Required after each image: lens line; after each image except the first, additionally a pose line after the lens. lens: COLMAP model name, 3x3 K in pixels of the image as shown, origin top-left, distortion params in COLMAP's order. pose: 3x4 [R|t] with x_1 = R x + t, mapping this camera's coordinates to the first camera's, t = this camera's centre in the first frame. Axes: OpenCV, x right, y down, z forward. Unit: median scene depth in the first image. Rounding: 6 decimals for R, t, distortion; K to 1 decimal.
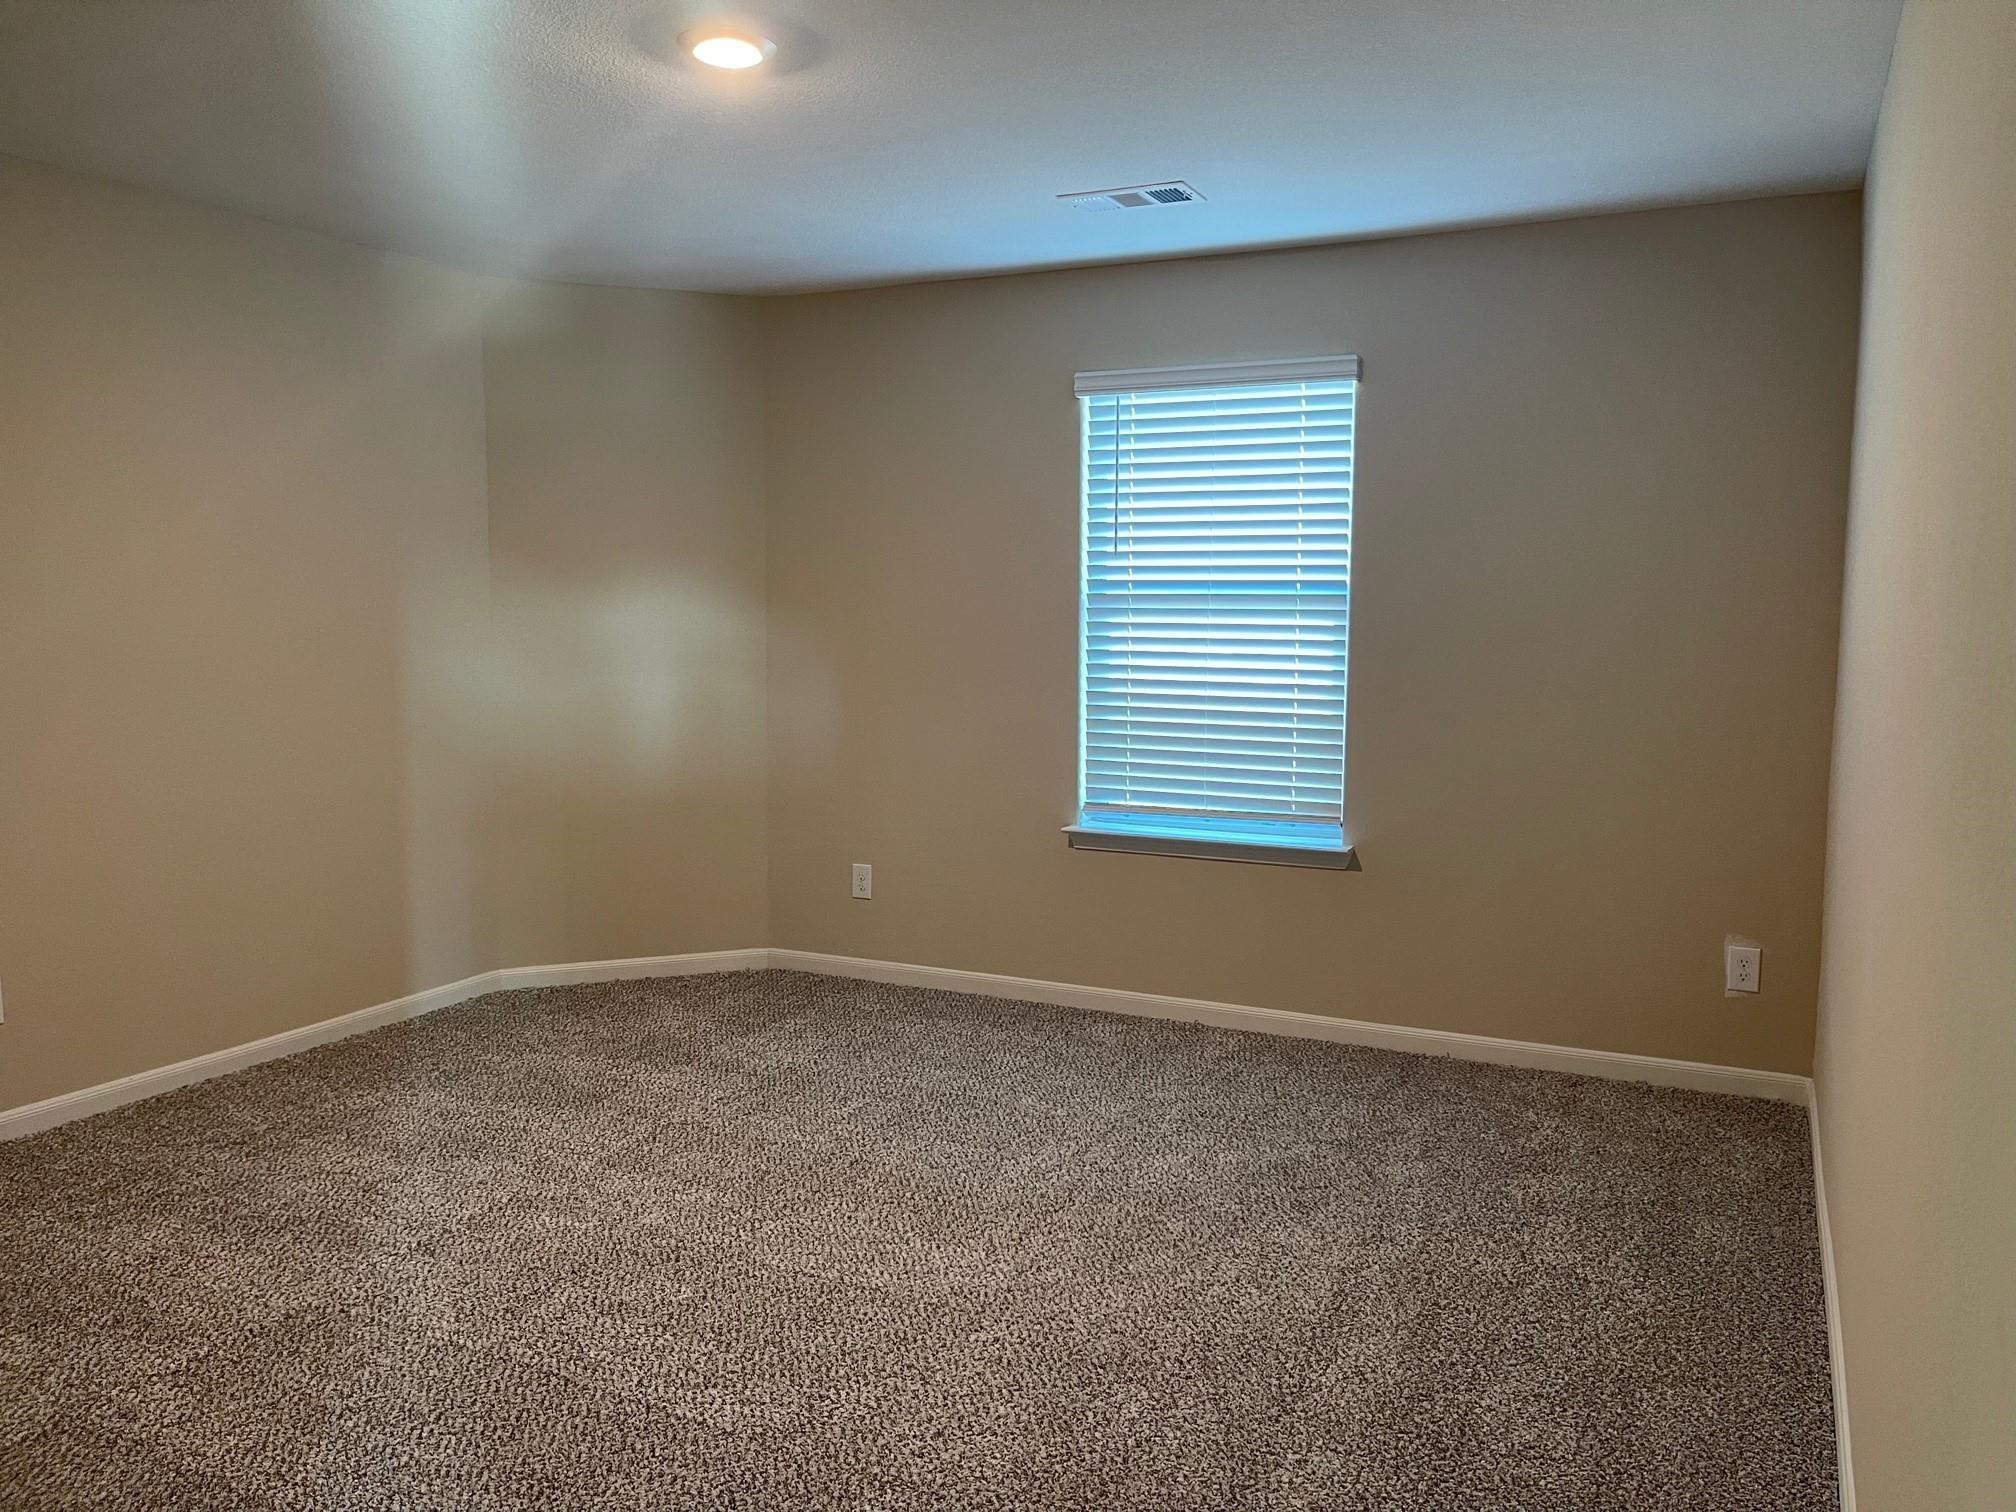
lens RADIAL K [[1510.1, 0, 1008.0], [0, 1510.1, 756.0], [0, 0, 1]] dist [-0.036950, 0.003147]
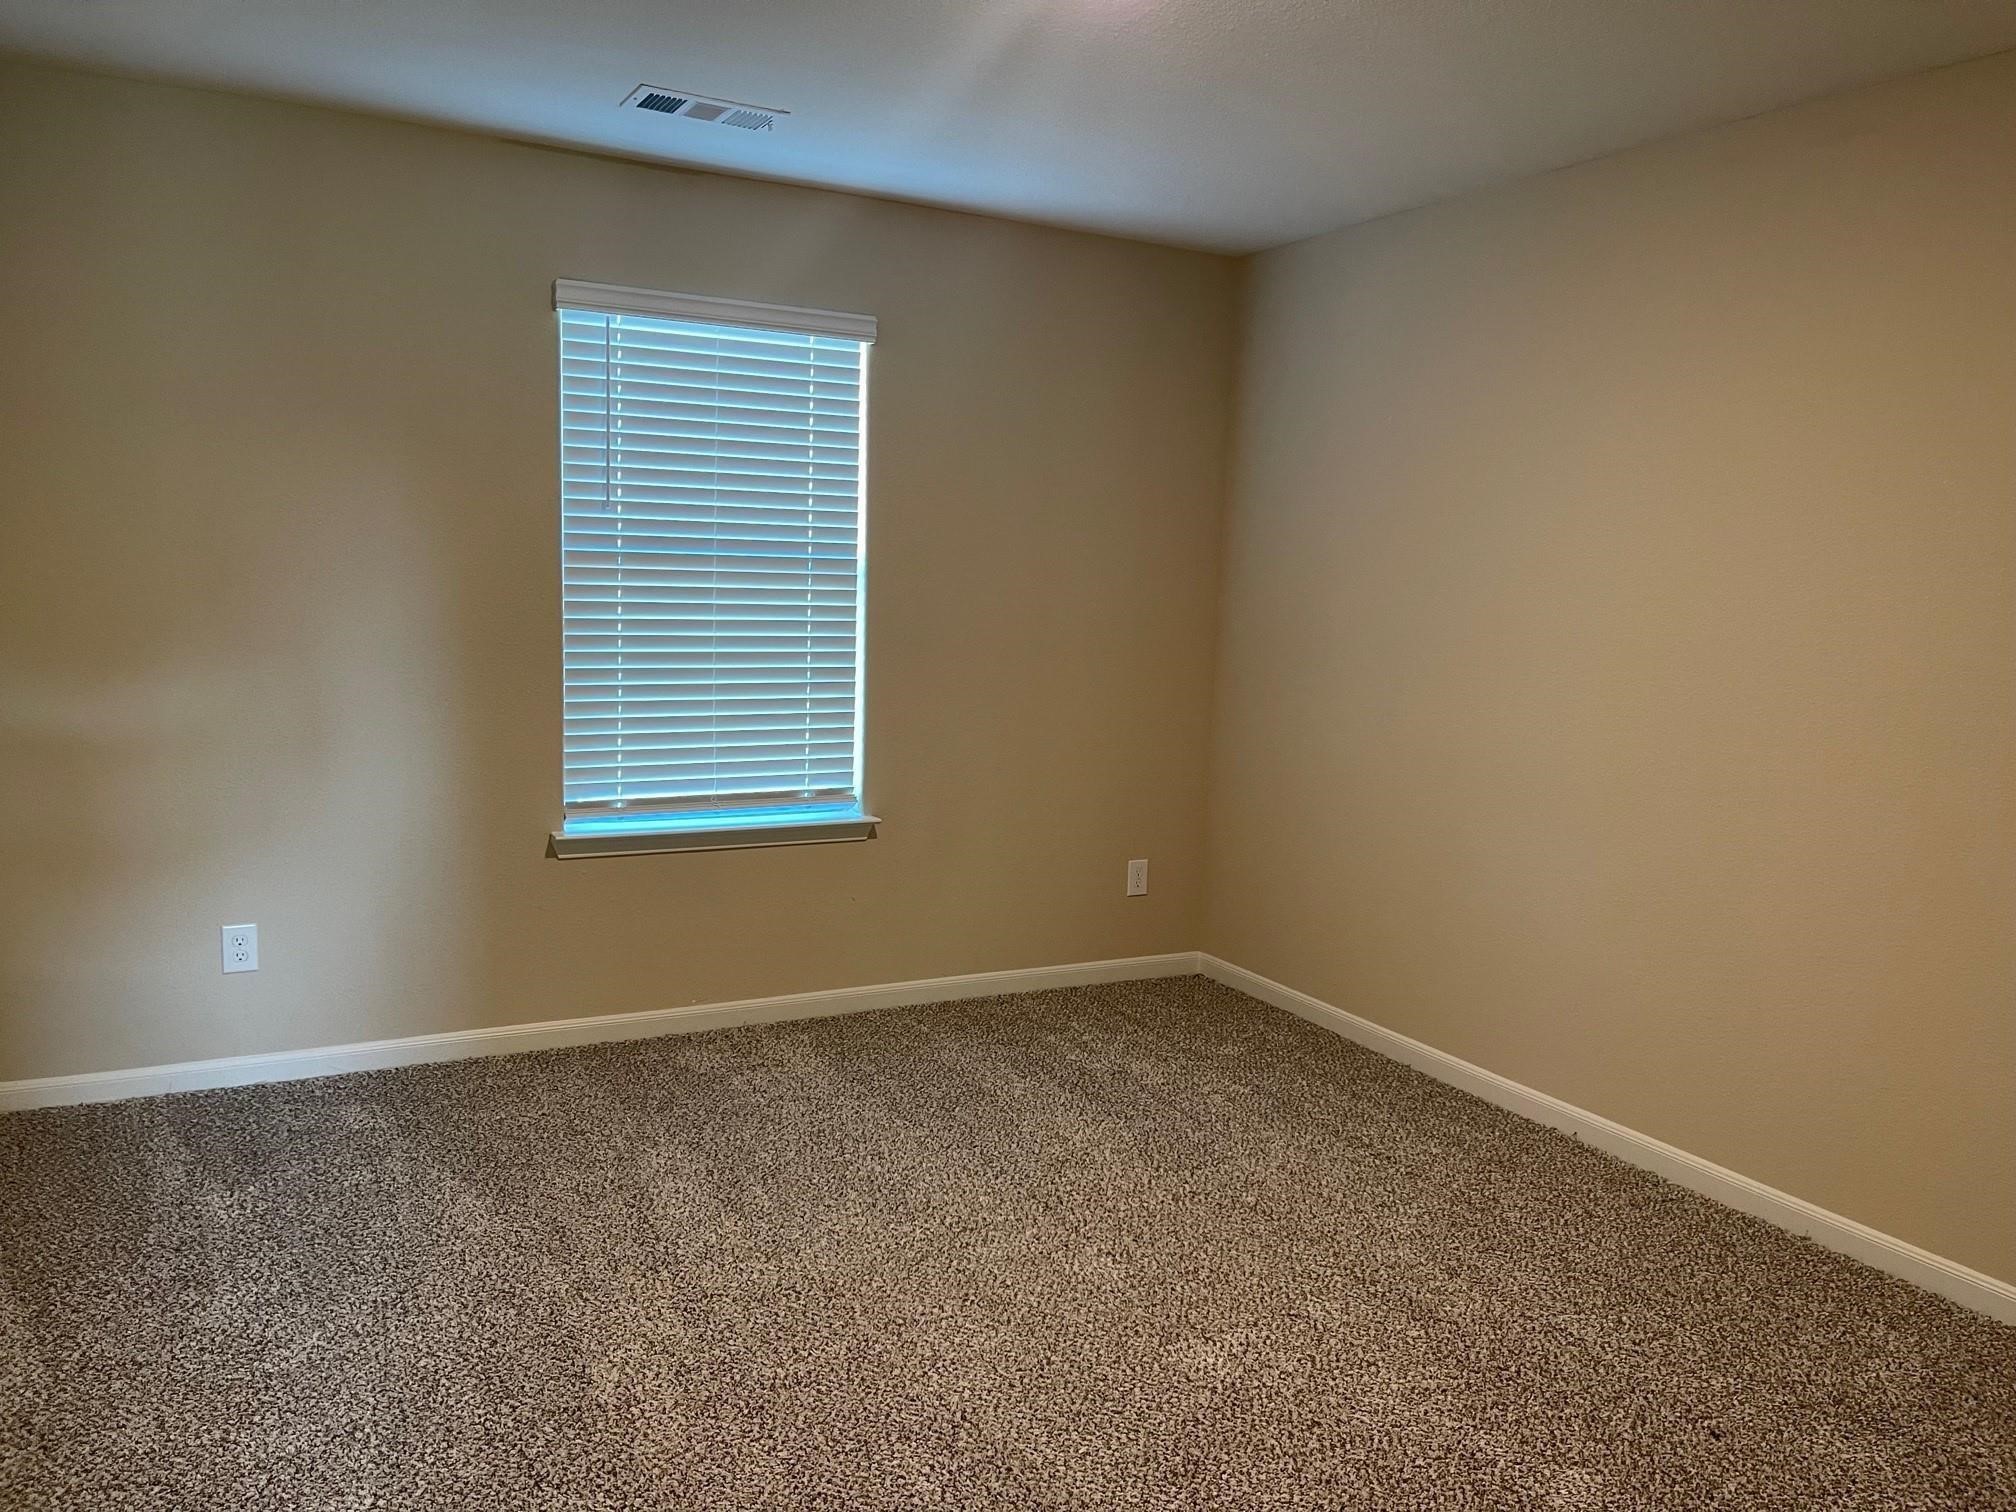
lens RADIAL K [[1510.1, 0, 1008.0], [0, 1510.1, 756.0], [0, 0, 1]] dist [-0.036950, 0.003147]
pose [[0.574094, -0.077935, 0.815072, -0.531116], [0.059569, 0.996797, 0.053353, -0.026444], [-0.816620, 0.017924, 0.576898, 0.355309]]
